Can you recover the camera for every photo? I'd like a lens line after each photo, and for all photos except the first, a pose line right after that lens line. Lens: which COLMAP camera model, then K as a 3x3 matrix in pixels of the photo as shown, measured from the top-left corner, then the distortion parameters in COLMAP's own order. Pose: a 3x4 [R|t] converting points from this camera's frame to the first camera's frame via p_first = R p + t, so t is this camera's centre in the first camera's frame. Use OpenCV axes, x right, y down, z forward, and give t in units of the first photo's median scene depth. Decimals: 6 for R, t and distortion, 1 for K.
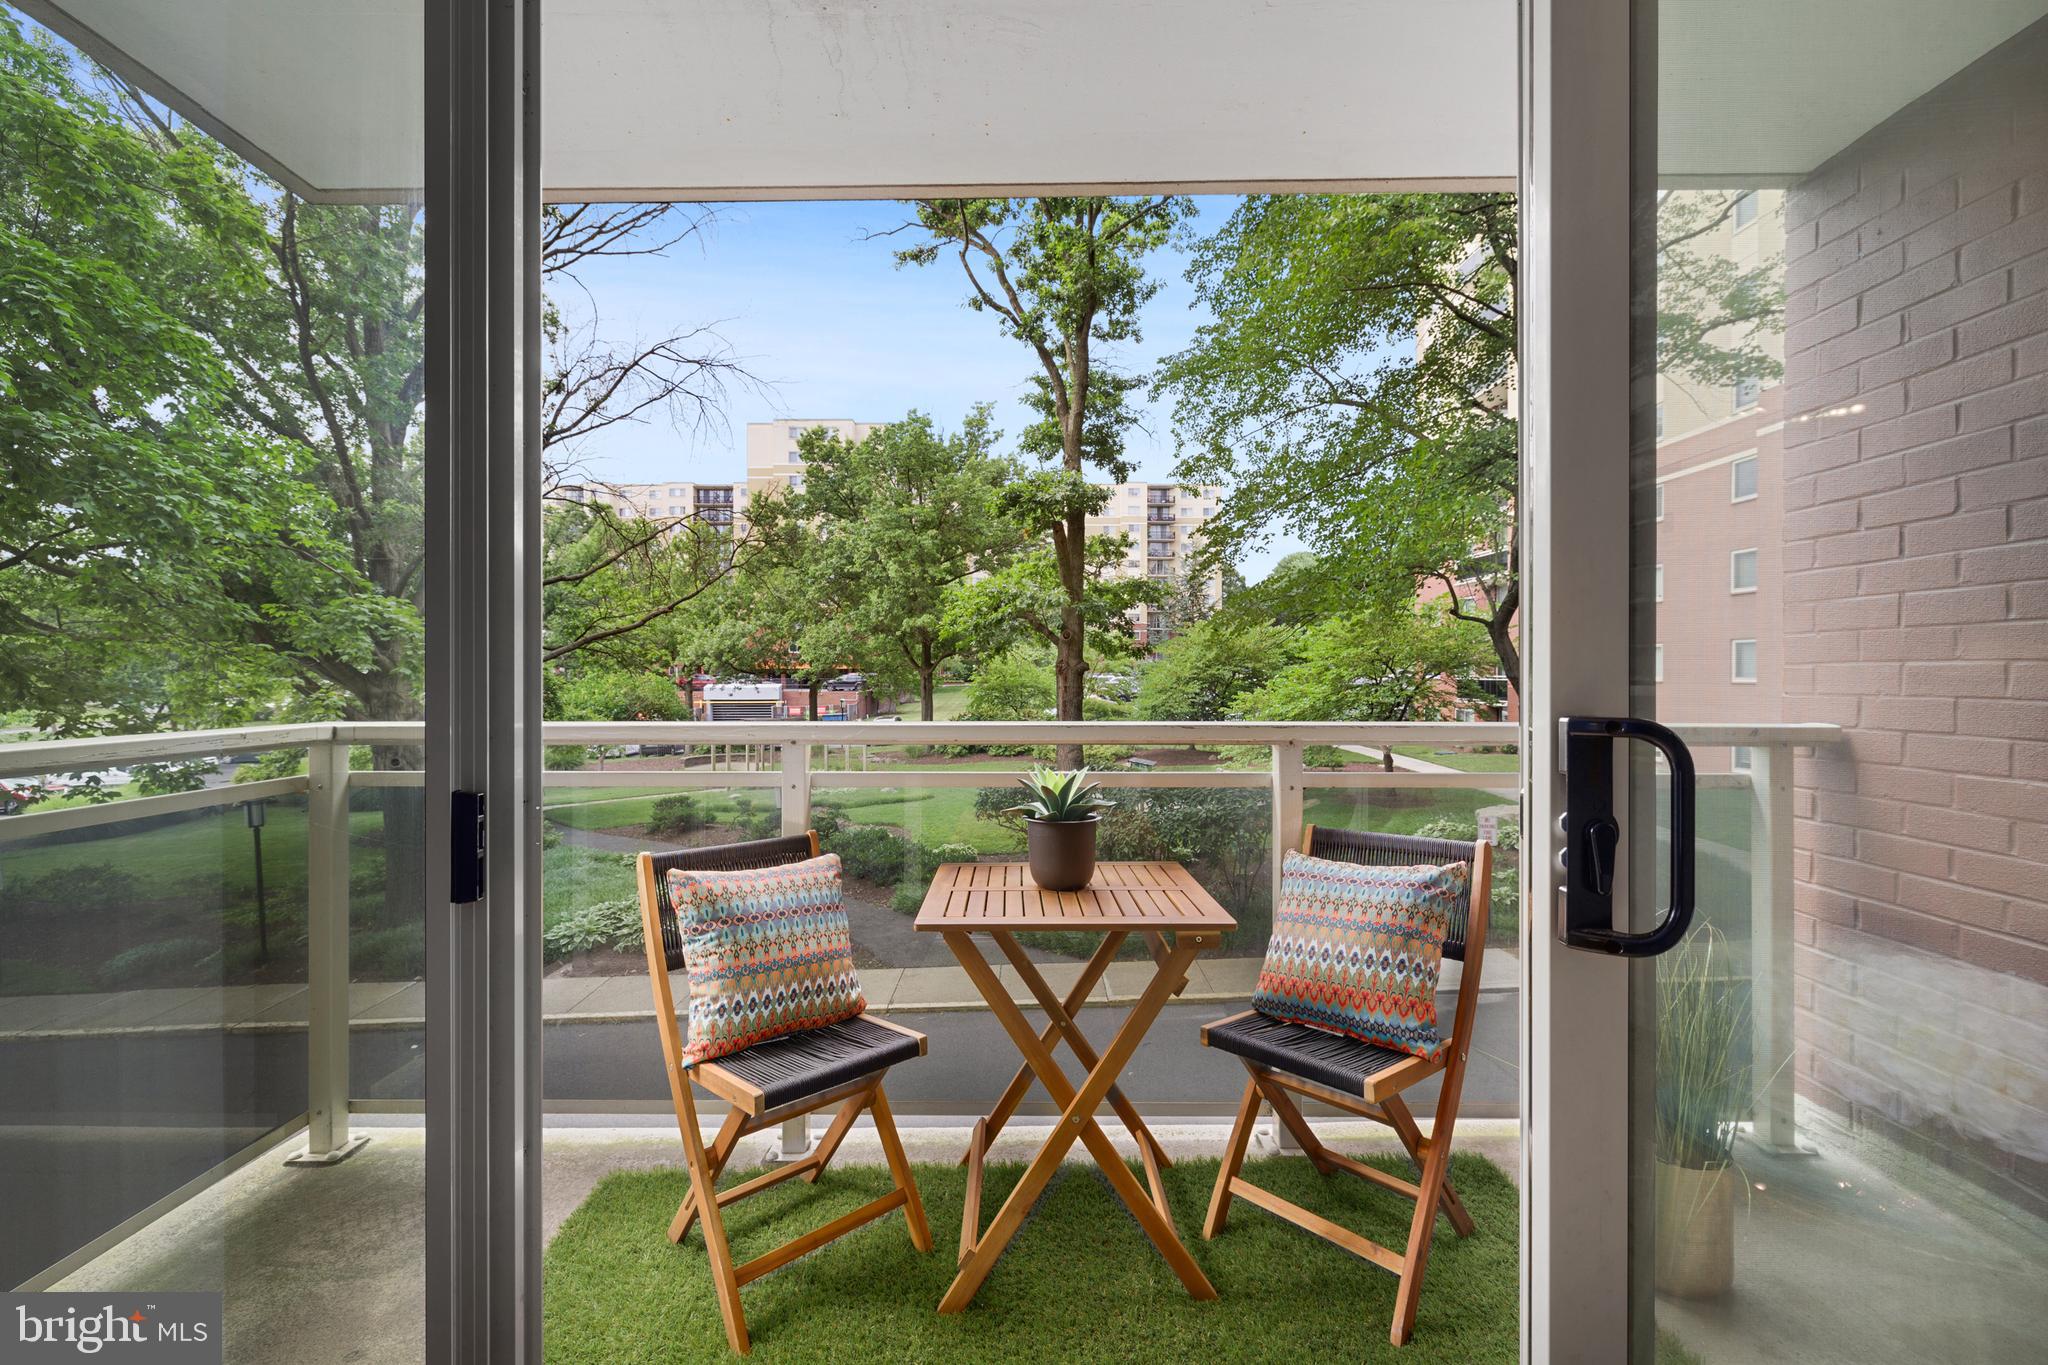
lens RADIAL K [[862.5, 0, 1003.2], [0, 862.5, 680.2], [0, 0, 1]] dist [-0.000219, 0.000090]
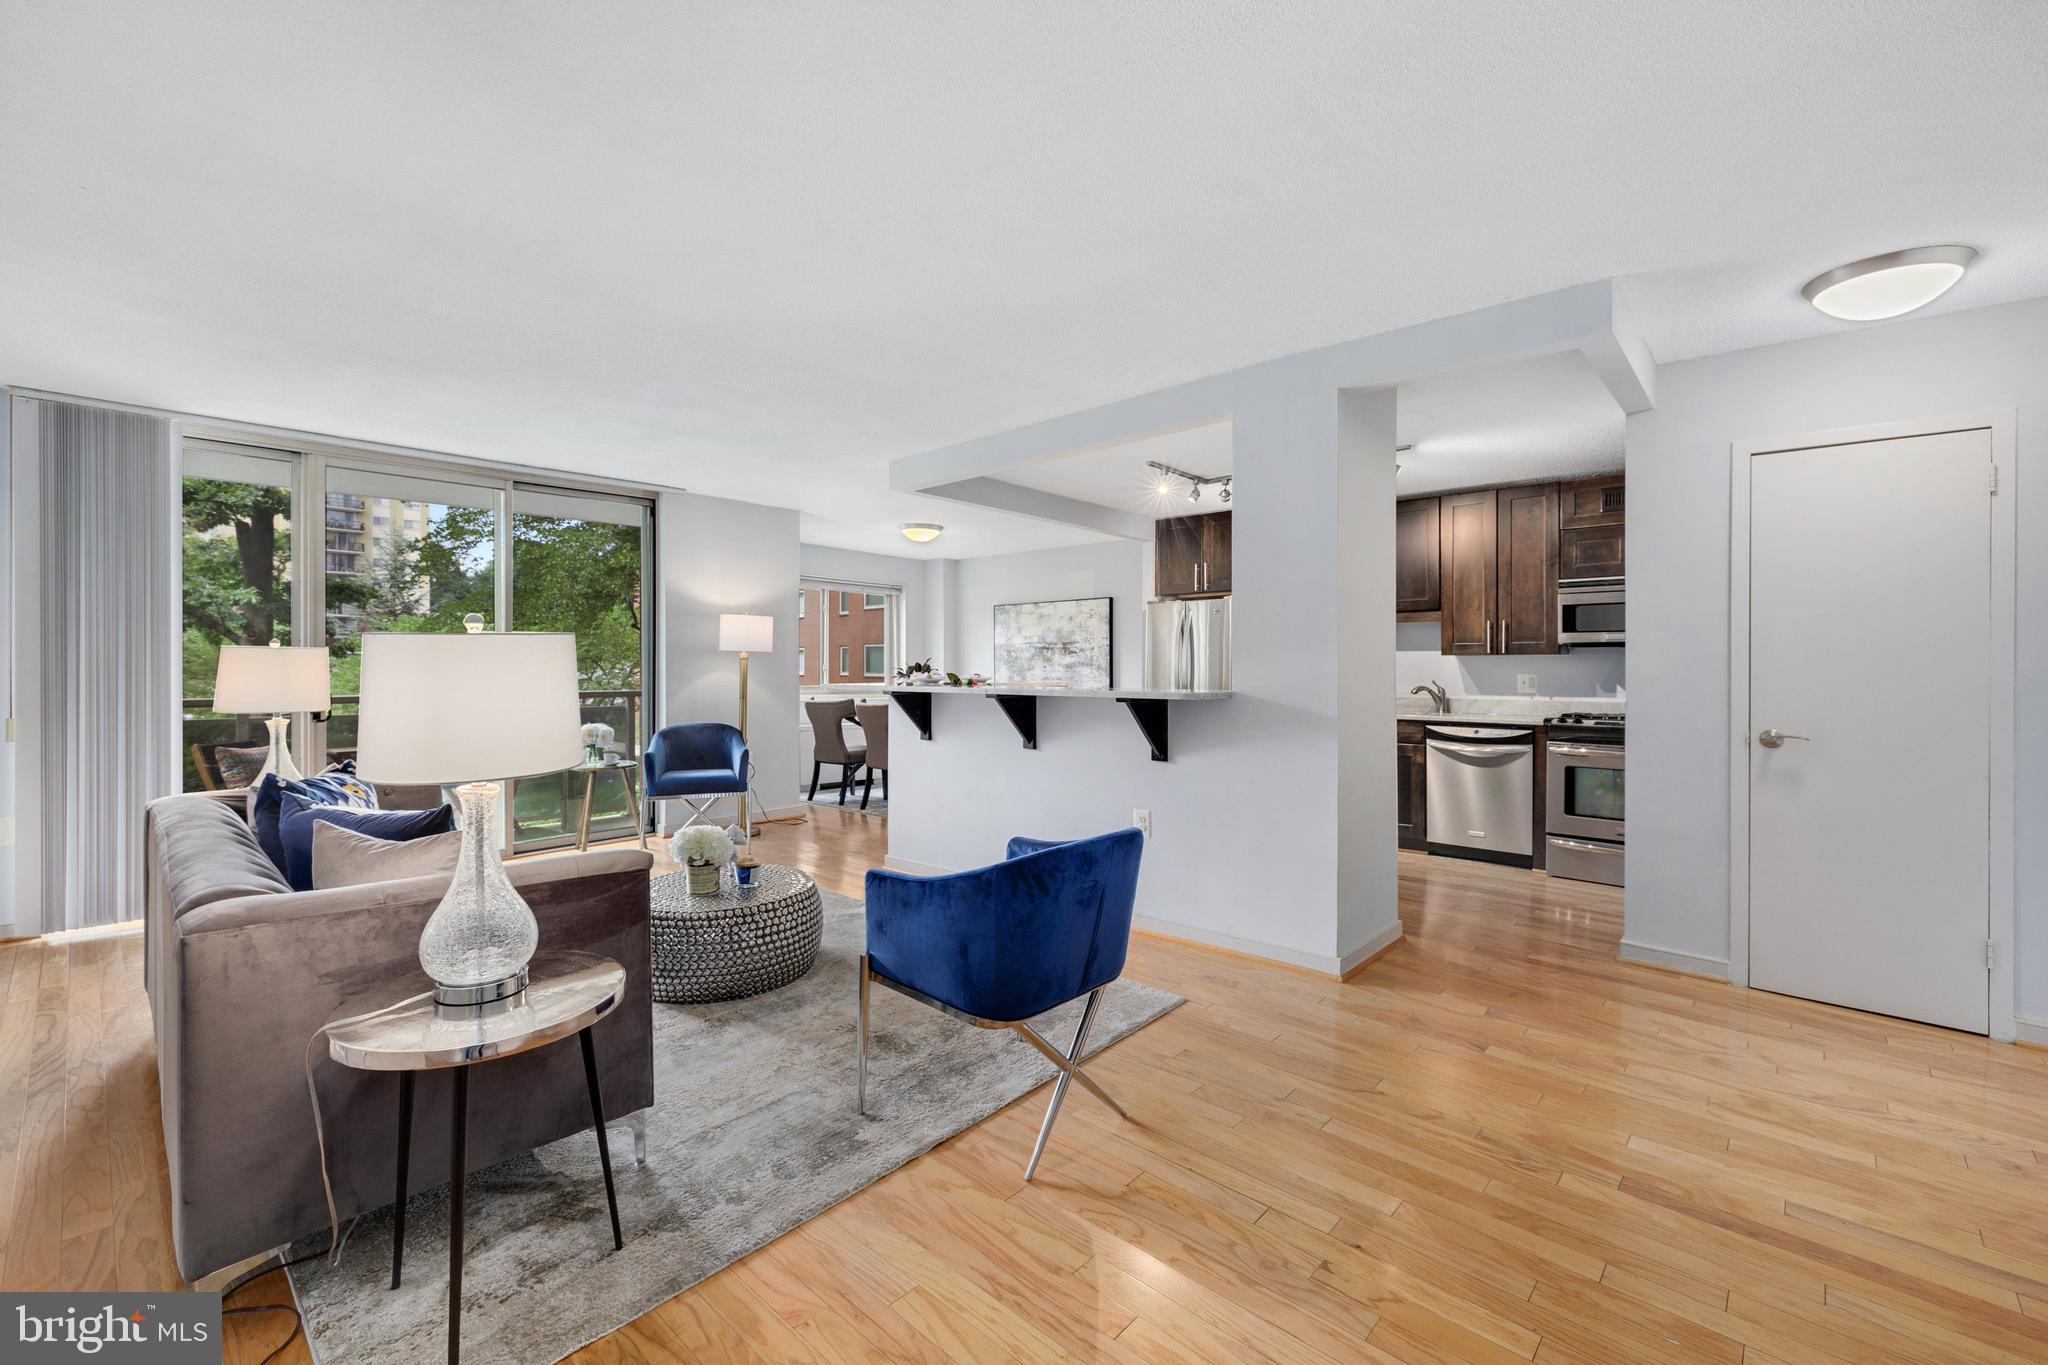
lens RADIAL K [[862.5, 0, 1007.4], [0, 862.5, 671.4], [0, 0, 1]] dist [-0.000219, 0.000090]
pose [[0.665948, -0.003954, 0.745988, -0.075315], [0.005345, 0.999986, 0.000529, -0.003917], [-0.745979, 0.003635, 0.665959, -0.266761]]
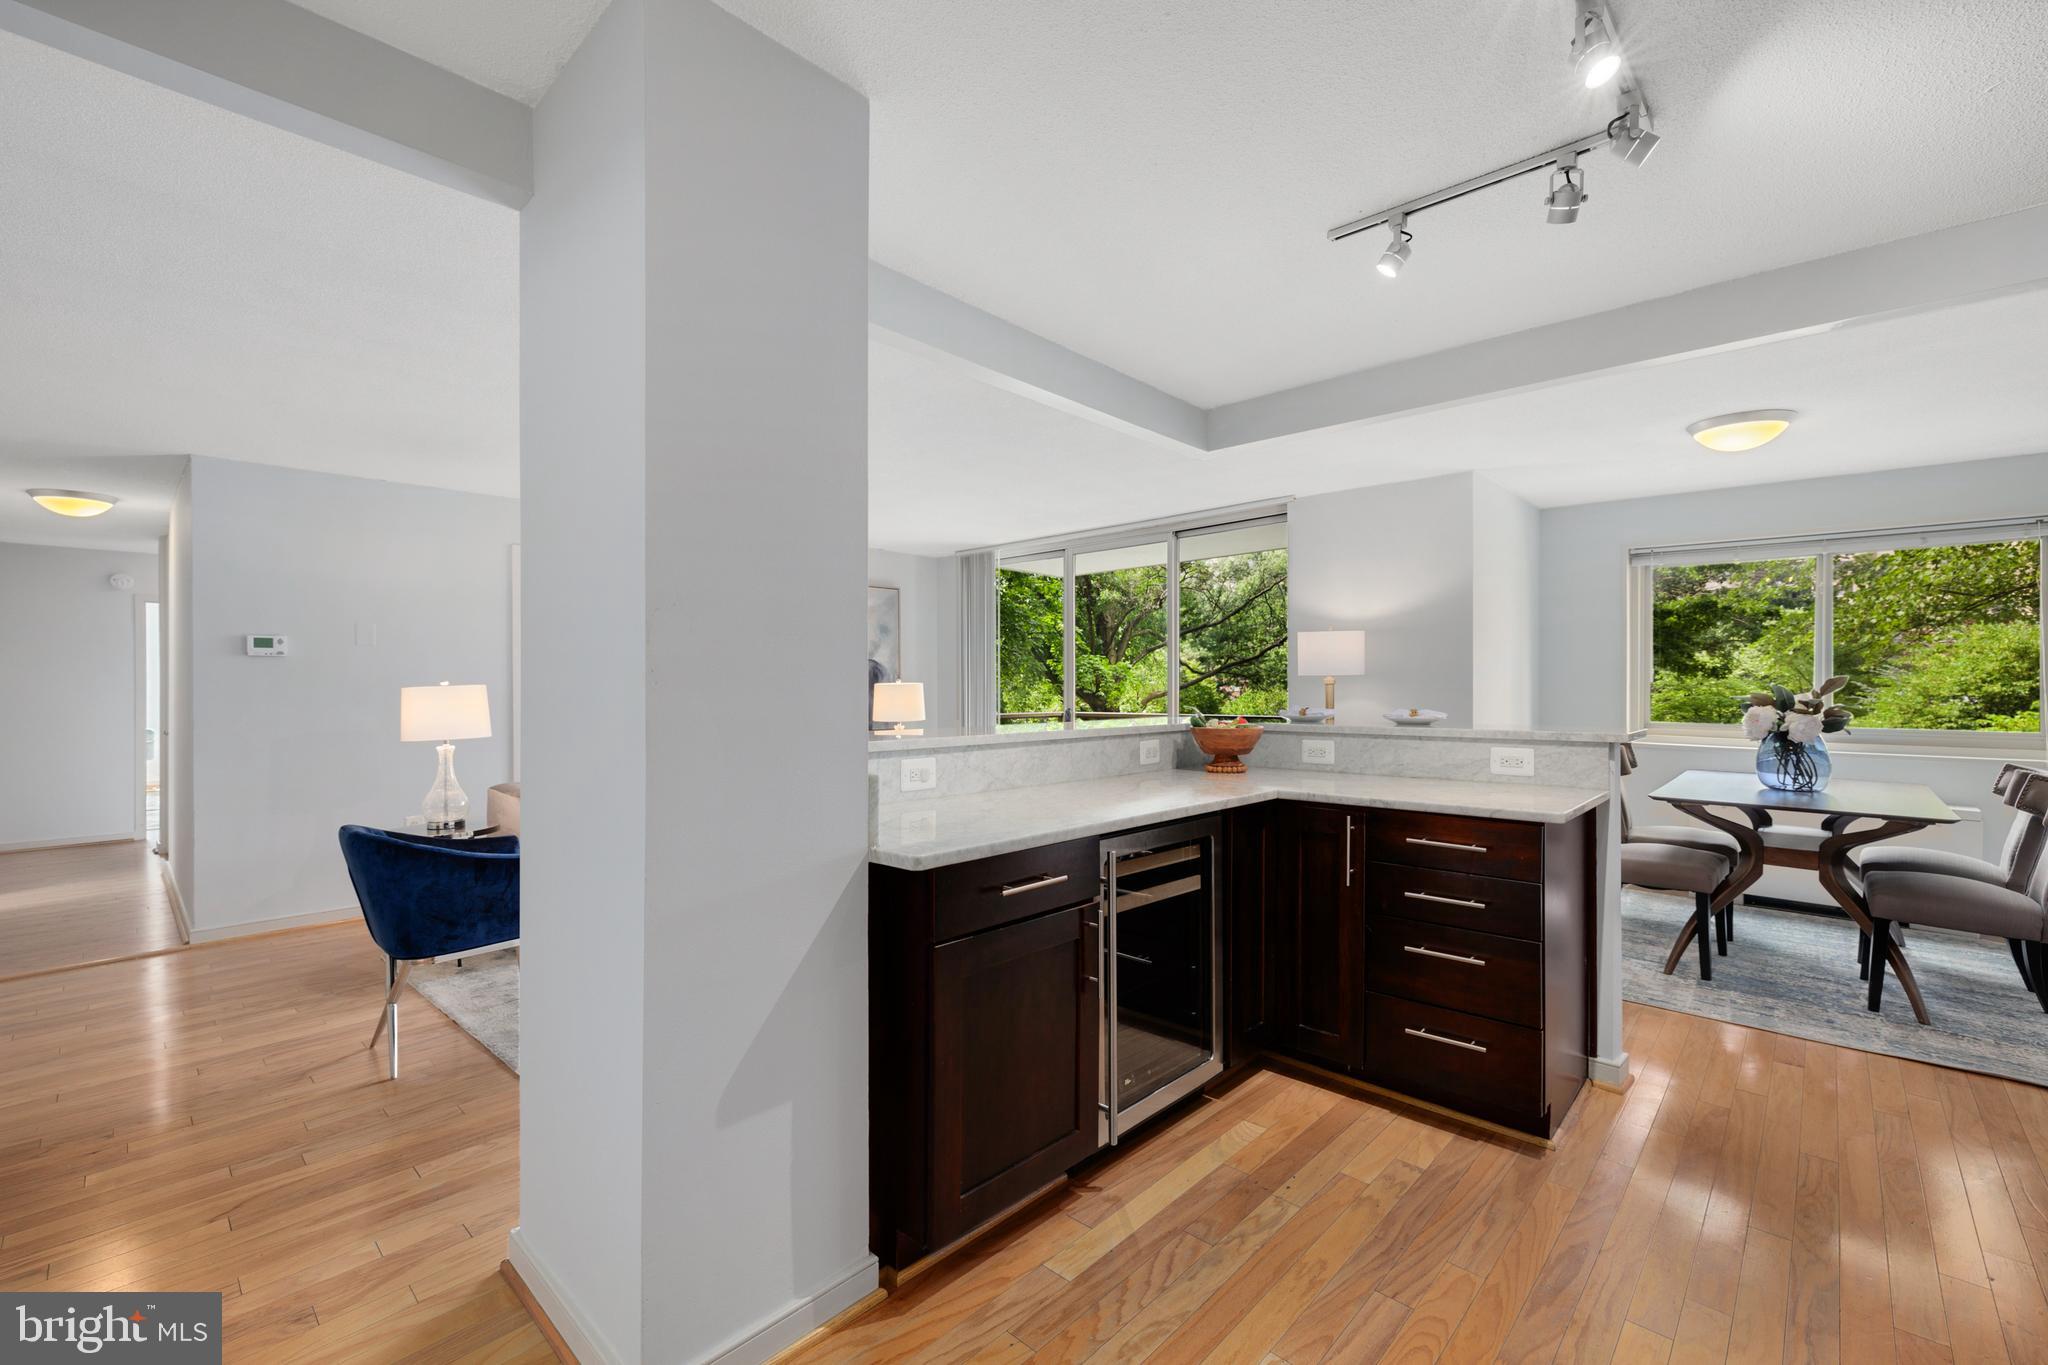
lens RADIAL K [[862.5, 0, 1031.3], [0, 862.5, 686.0], [0, 0, 1]] dist [-0.000219, 0.000090]
pose [[0.748869, -0.004541, -0.662702, 0.199319], [-0.001468, 0.999963, -0.008510, -0.006343], [0.662716, 0.007345, 0.748835, -0.235647]]
